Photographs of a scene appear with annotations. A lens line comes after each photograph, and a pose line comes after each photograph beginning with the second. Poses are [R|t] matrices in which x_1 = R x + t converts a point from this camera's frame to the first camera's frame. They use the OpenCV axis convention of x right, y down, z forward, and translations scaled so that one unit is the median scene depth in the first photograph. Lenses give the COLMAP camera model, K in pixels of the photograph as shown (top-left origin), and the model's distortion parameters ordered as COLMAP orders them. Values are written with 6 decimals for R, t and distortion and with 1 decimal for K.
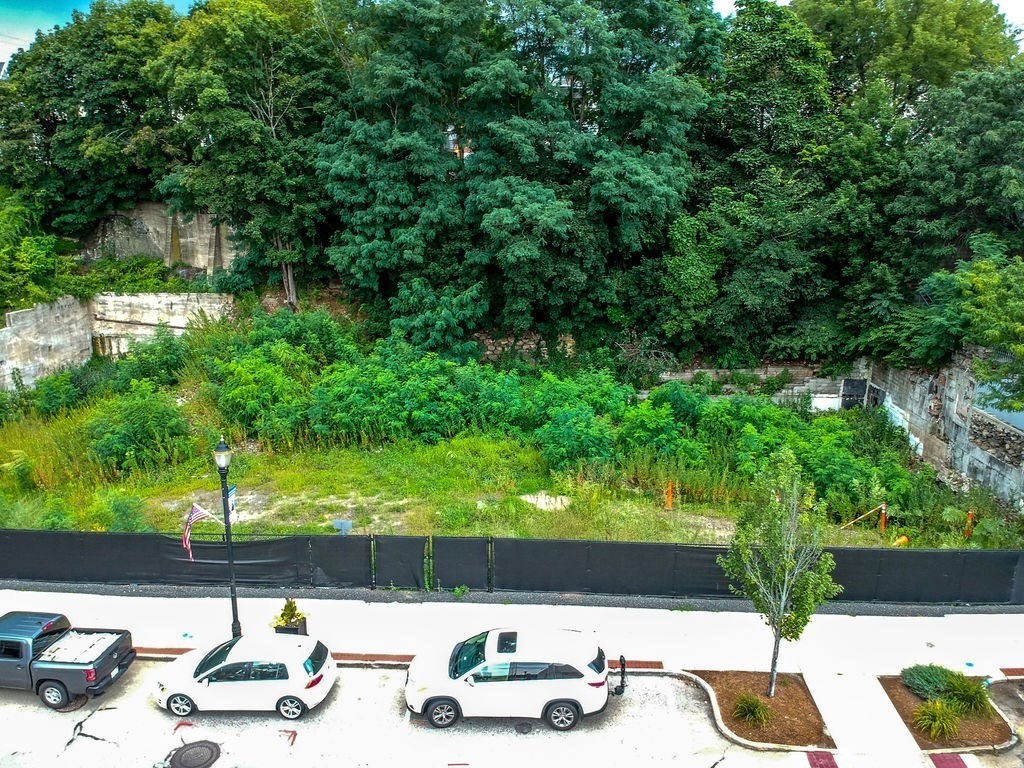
lens RADIAL K [[749.6, 0, 515.3], [0, 749.6, 388.1], [0, 0, 1]] dist [0.096071, -0.171437]
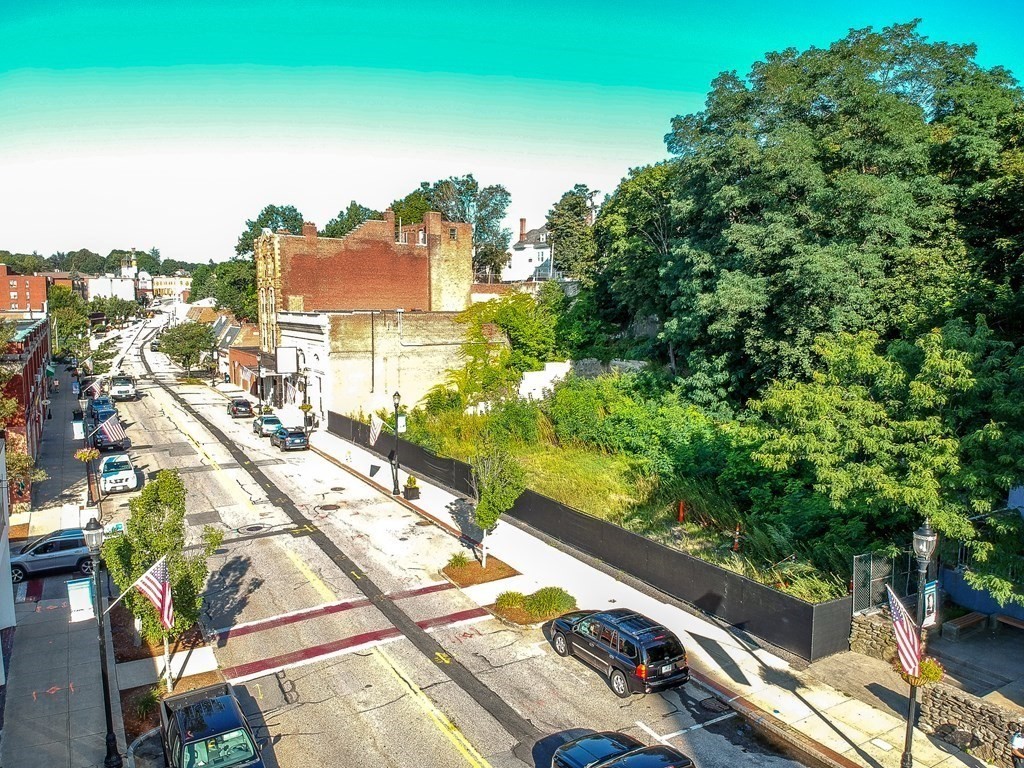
lens RADIAL K [[749.6, 0, 515.3], [0, 749.6, 388.1], [0, 0, 1]] dist [0.096071, -0.171437]
pose [[0.541575, 0.086278, -0.836213, 0.782220], [-0.206780, 0.977830, -0.033032, 0.028129], [0.814824, 0.190802, 0.547409, 0.035704]]
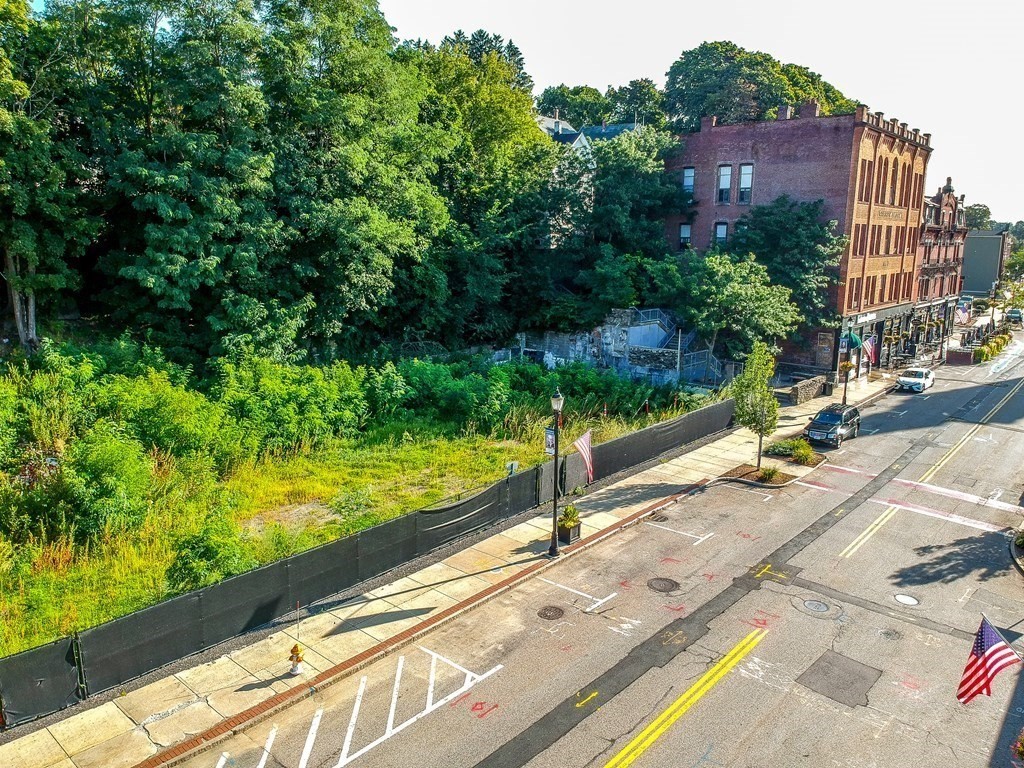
lens RADIAL K [[749.6, 0, 515.3], [0, 749.6, 388.1], [0, 0, 1]] dist [0.096071, -0.171437]
pose [[0.613119, -0.154352, 0.774765, -0.698081], [0.183273, 0.981761, 0.050555, -0.008469], [-0.768437, 0.110997, 0.630225, 0.103516]]
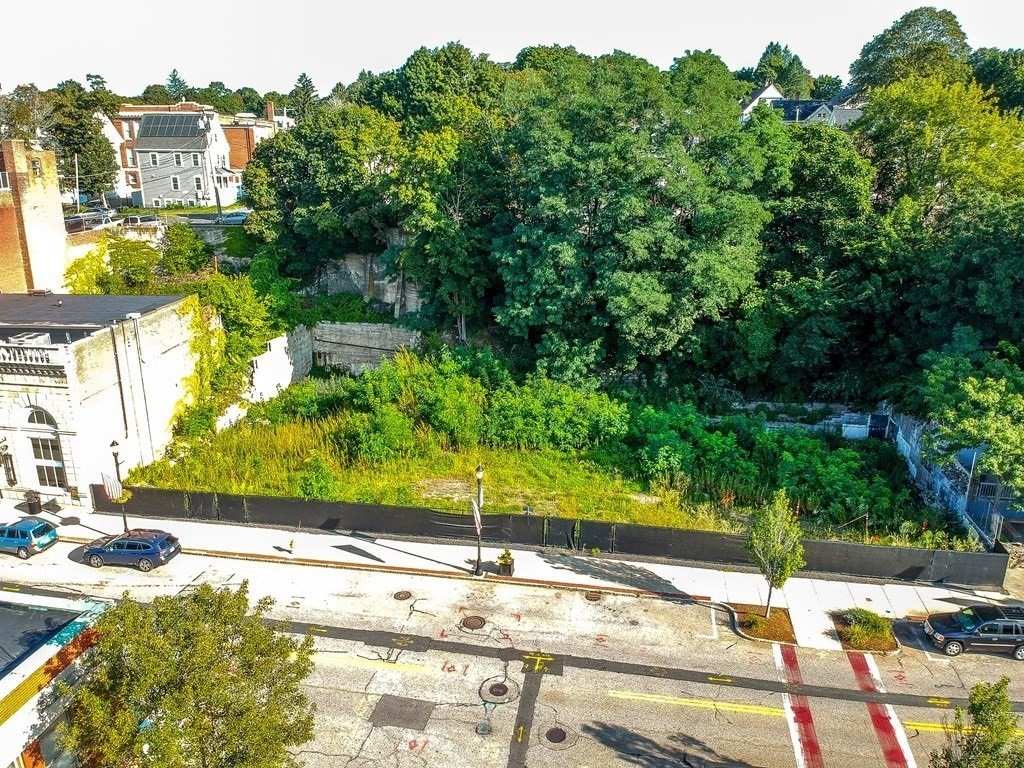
lens RADIAL K [[749.6, 0, 515.3], [0, 749.6, 388.1], [0, 0, 1]] dist [0.096071, -0.171437]
pose [[0.992605, 0.036642, -0.115722, -0.039866], [-0.030972, 0.998248, 0.050421, -0.109468], [0.117367, -0.046464, 0.992001, -0.418607]]
